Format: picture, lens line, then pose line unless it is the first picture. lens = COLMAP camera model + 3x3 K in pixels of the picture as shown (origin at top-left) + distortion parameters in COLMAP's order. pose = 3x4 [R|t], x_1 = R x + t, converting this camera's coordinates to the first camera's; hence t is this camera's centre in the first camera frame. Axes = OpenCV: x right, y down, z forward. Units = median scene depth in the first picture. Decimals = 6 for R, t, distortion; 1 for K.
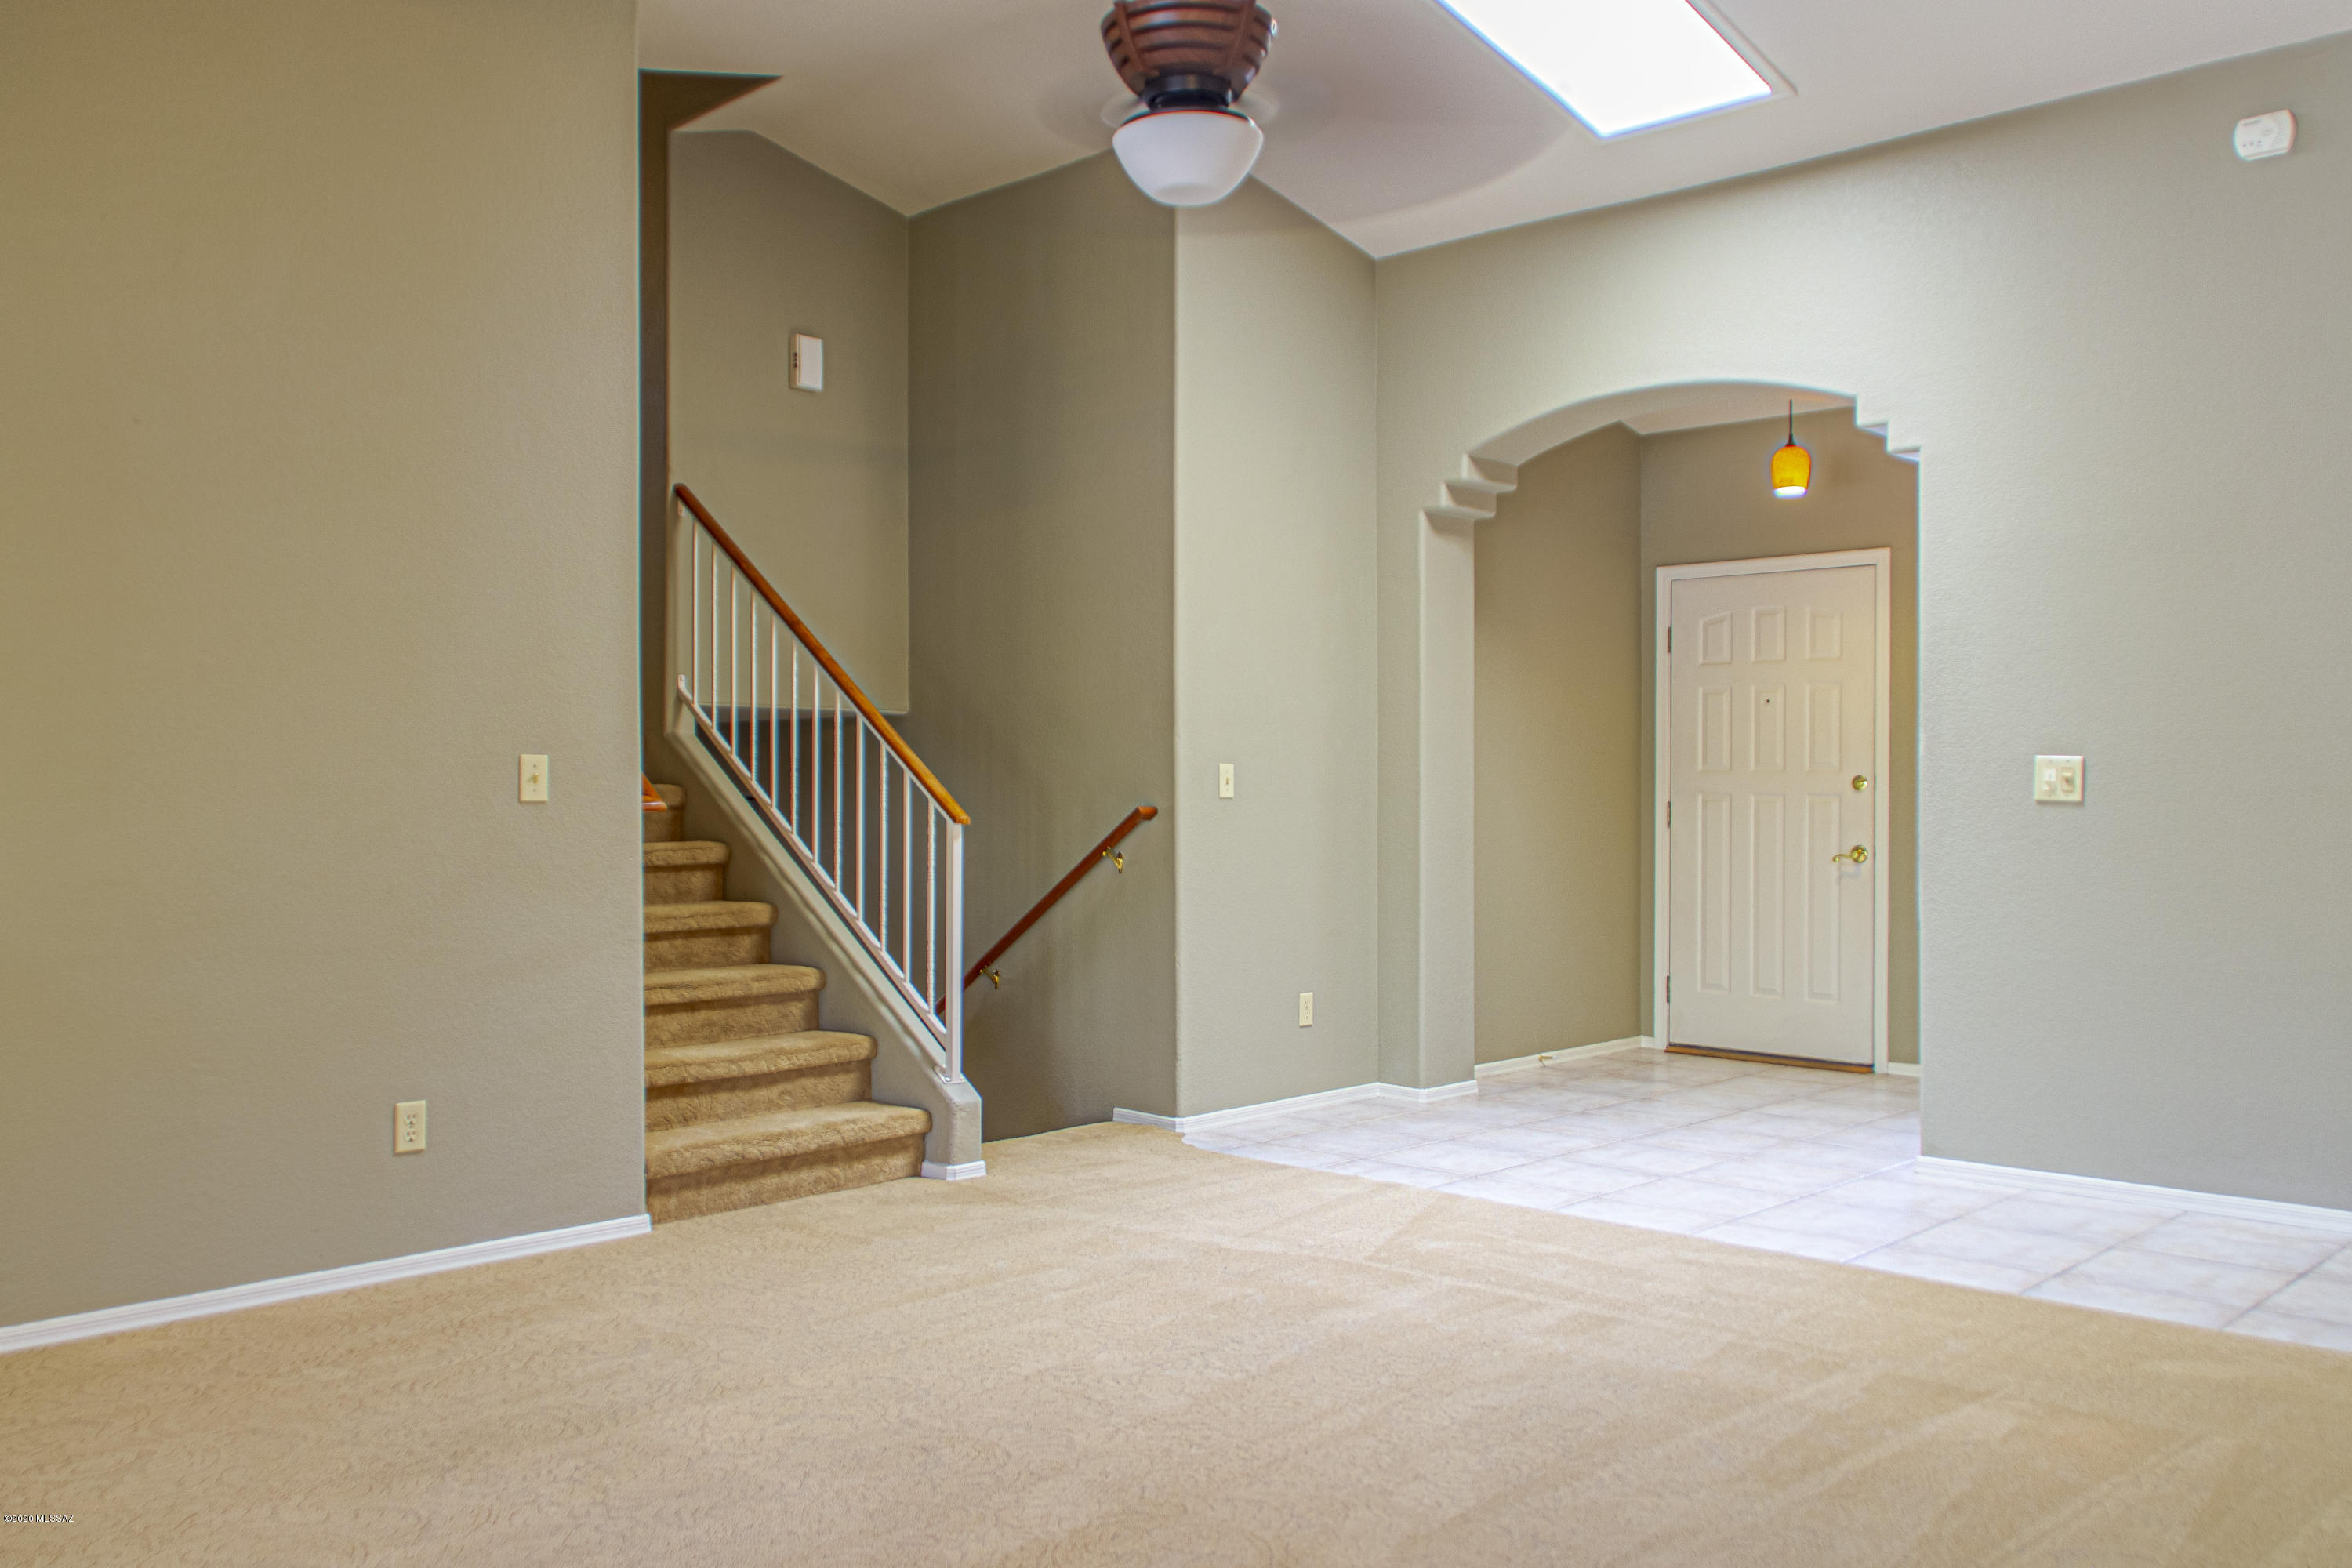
lens RADIAL K [[1908.2, 0, 1176.0], [0, 1908.2, 784.0], [0, 0, 1]] dist [0.001455, -0.000801]
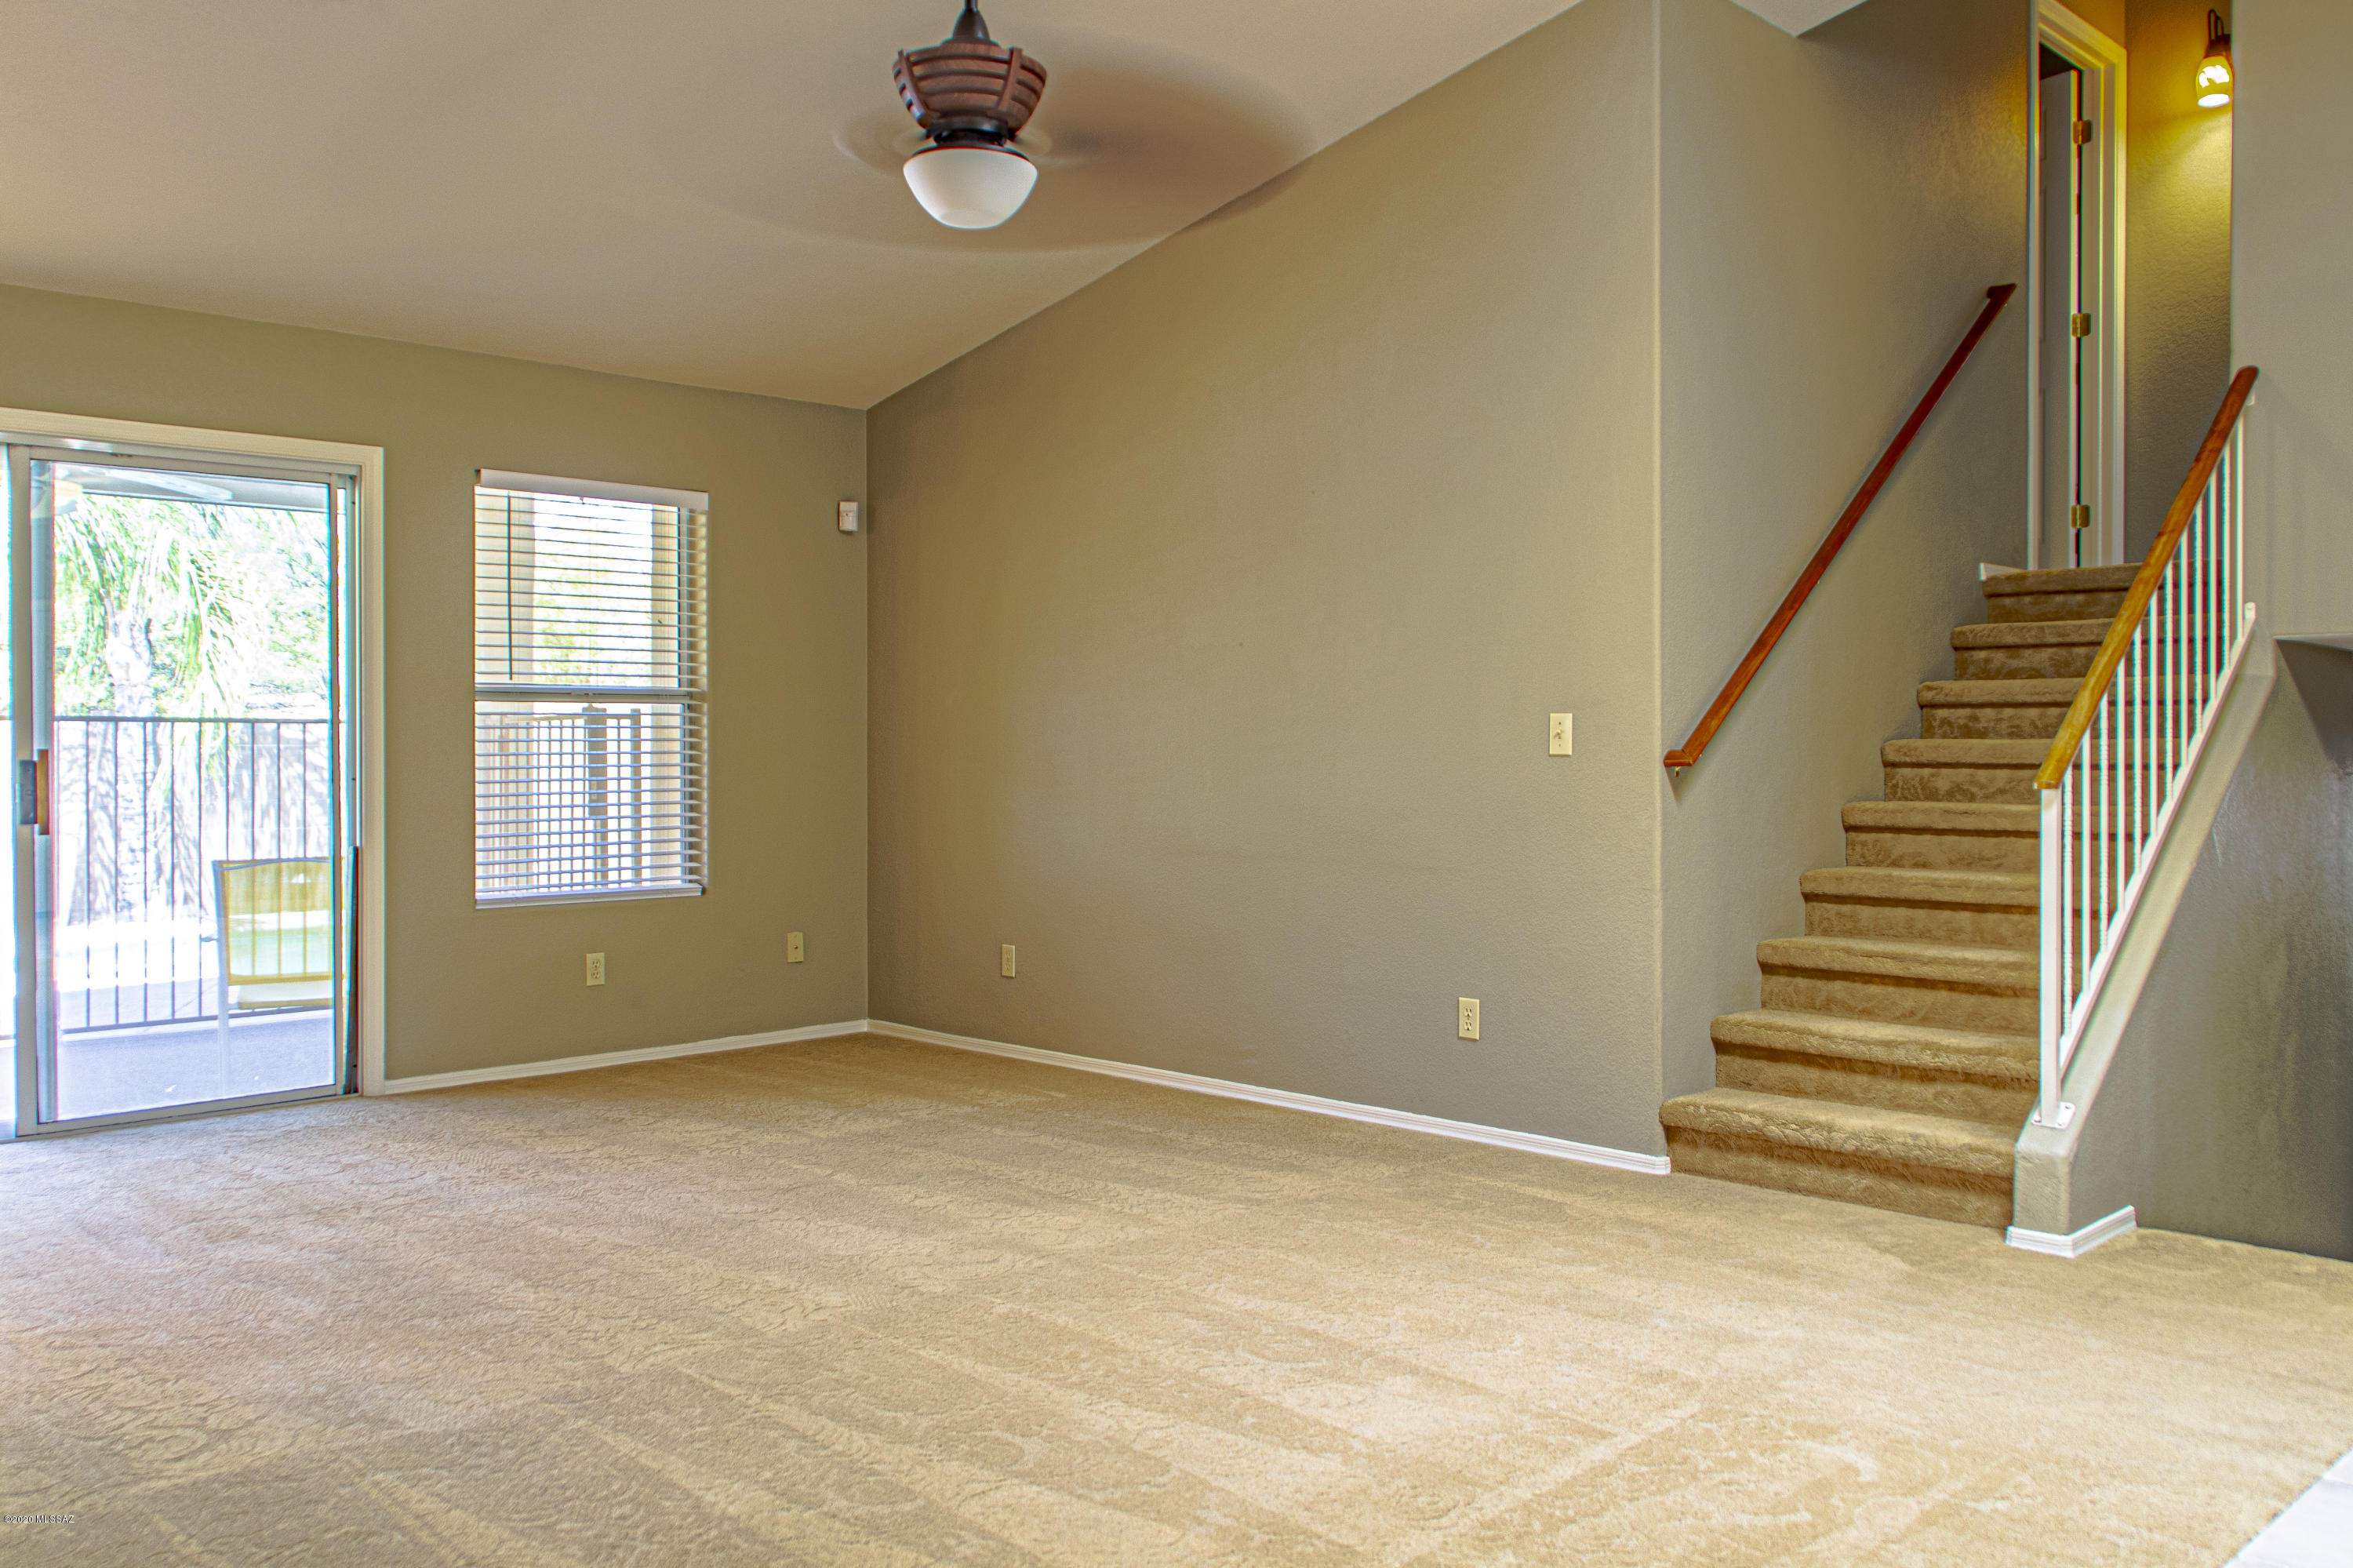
lens RADIAL K [[1912.7, 0, 1161.6], [0, 1912.7, 757.4], [0, 0, 1]] dist [0.018433, -0.008604]
pose [[-0.026897, 0.011060, -0.999577, 0.731660], [0.005864, 0.999923, 0.010906, -0.002992], [0.999621, -0.005569, -0.026959, 0.729658]]
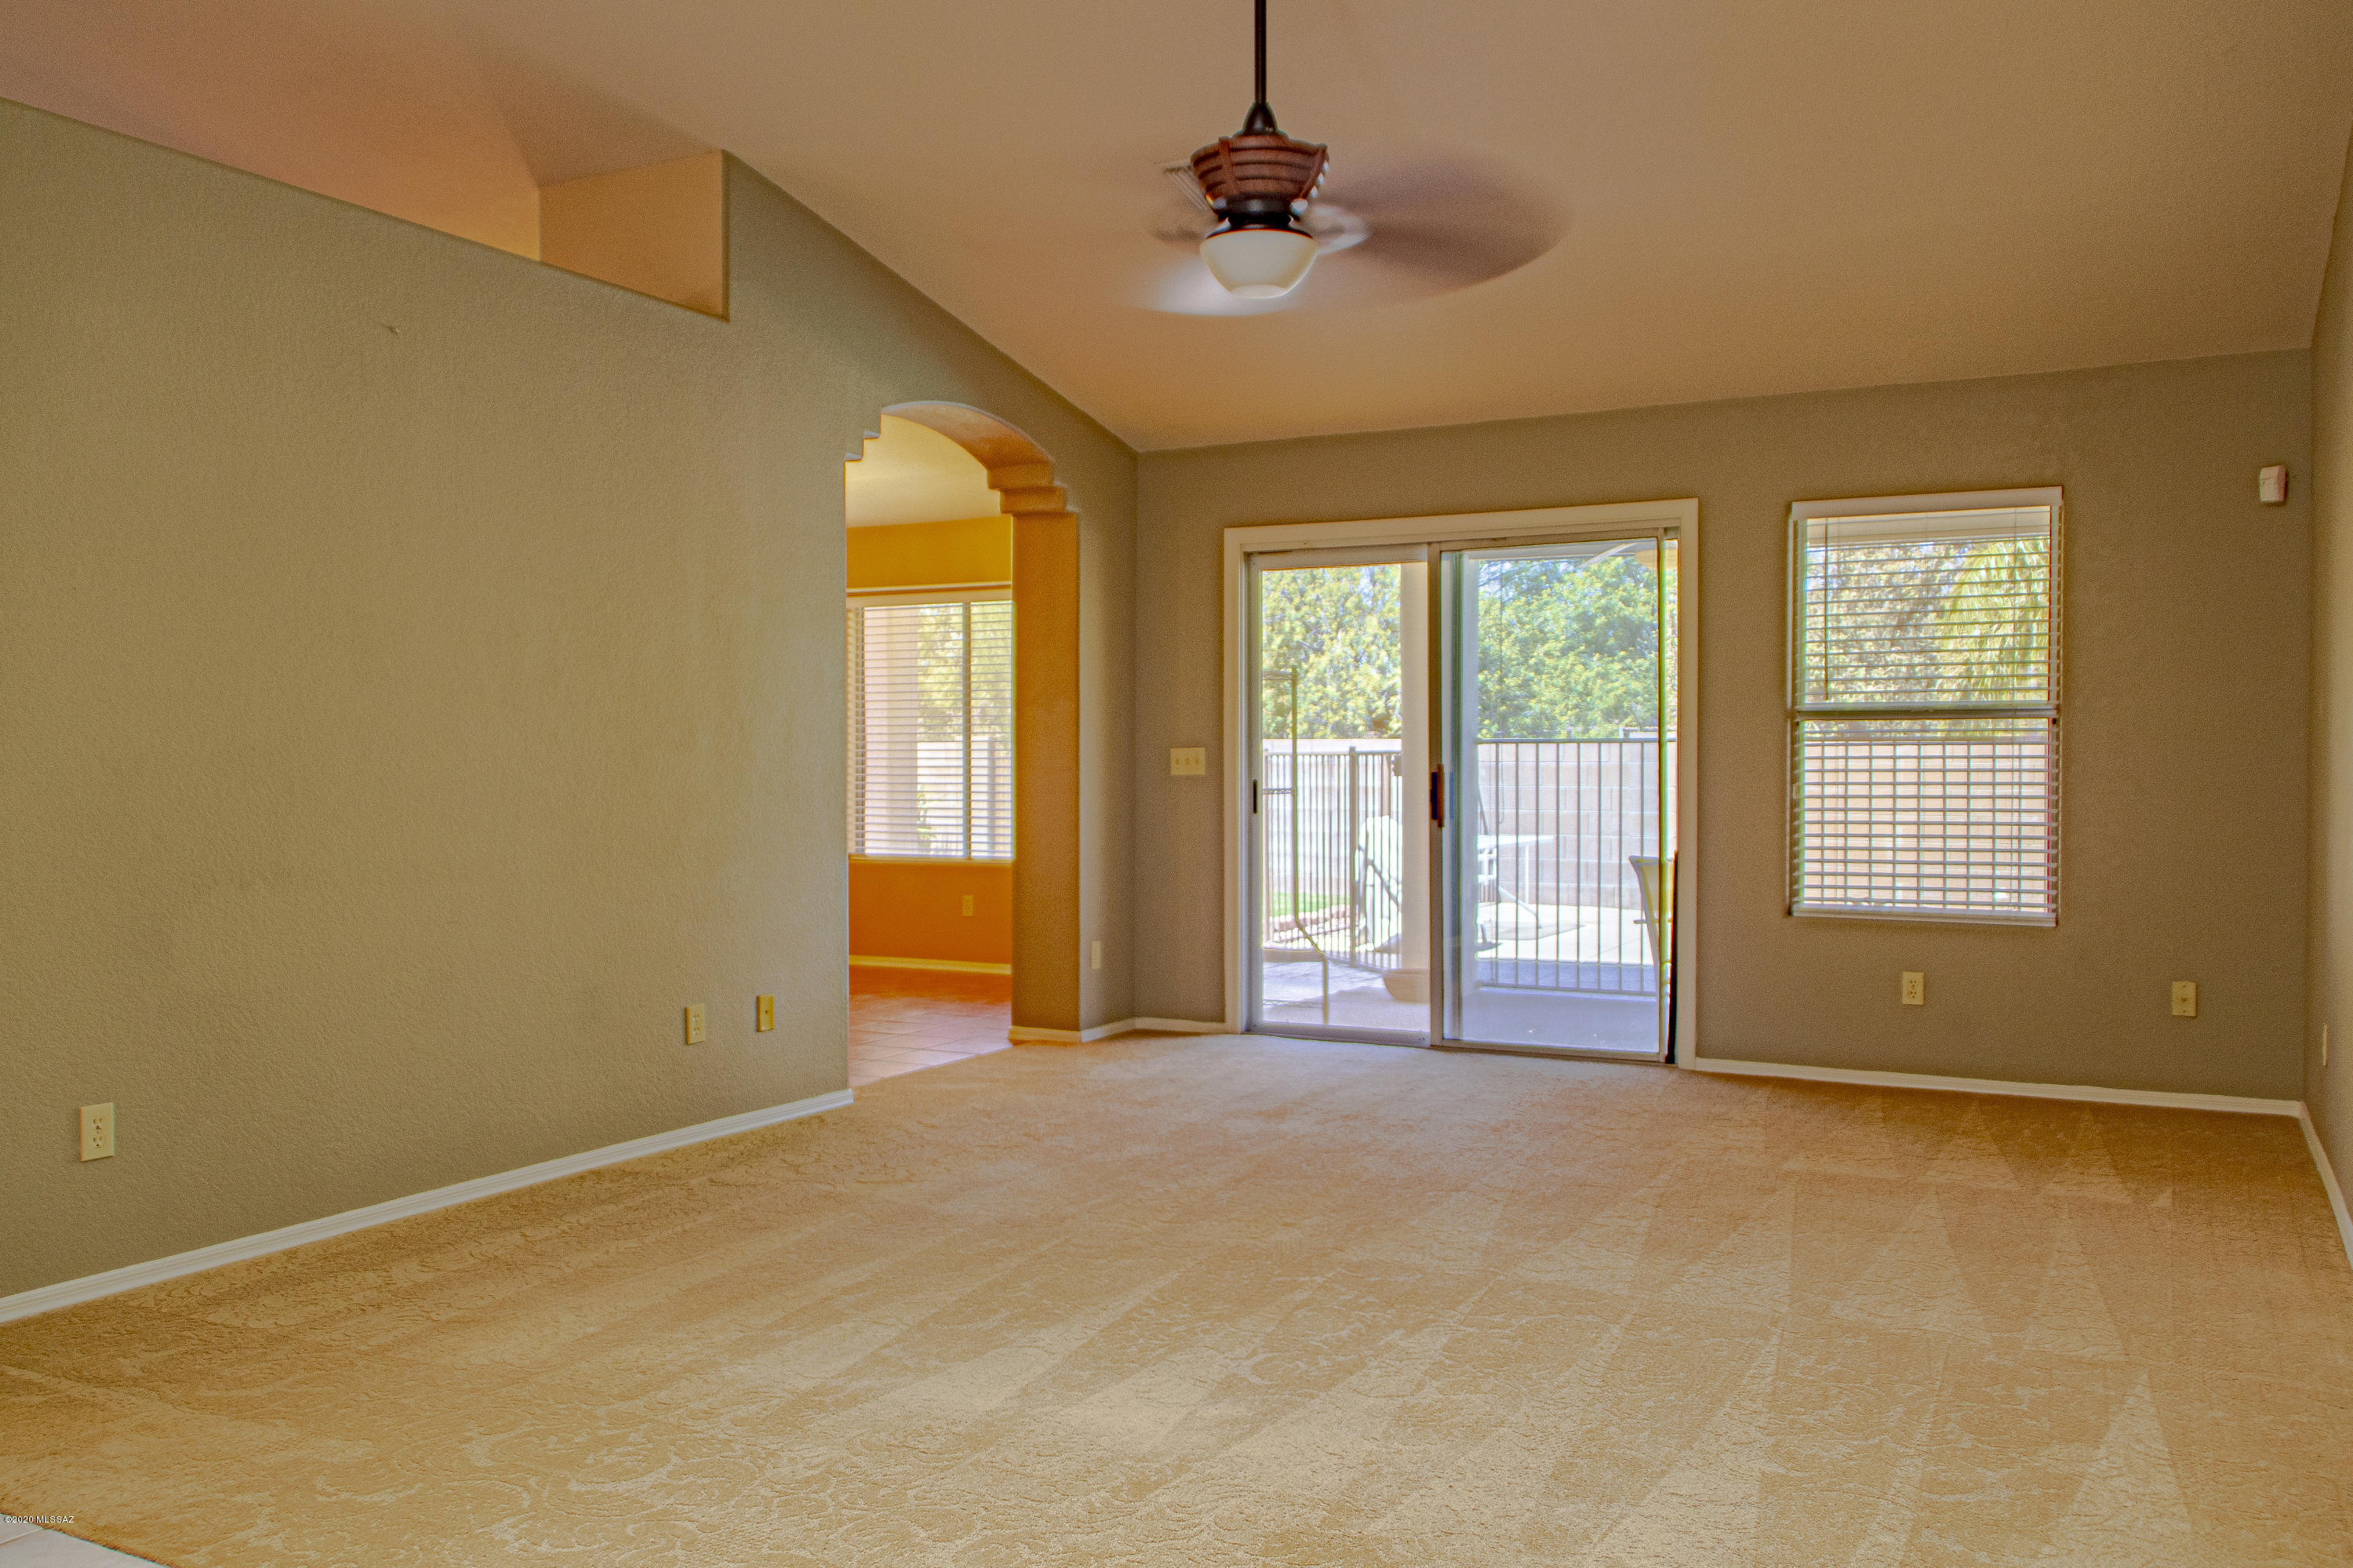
lens RADIAL K [[1881.7, 0, 1197.4], [0, 1881.7, 782.2], [0, 0, 1]] dist [0.004512, -0.001879]
pose [[-0.958439, 0.002397, -0.285288, 0.261110], [0.001031, 0.999987, 0.004939, 0.007270], [0.285296, 0.004440, -0.958429, 1.388890]]
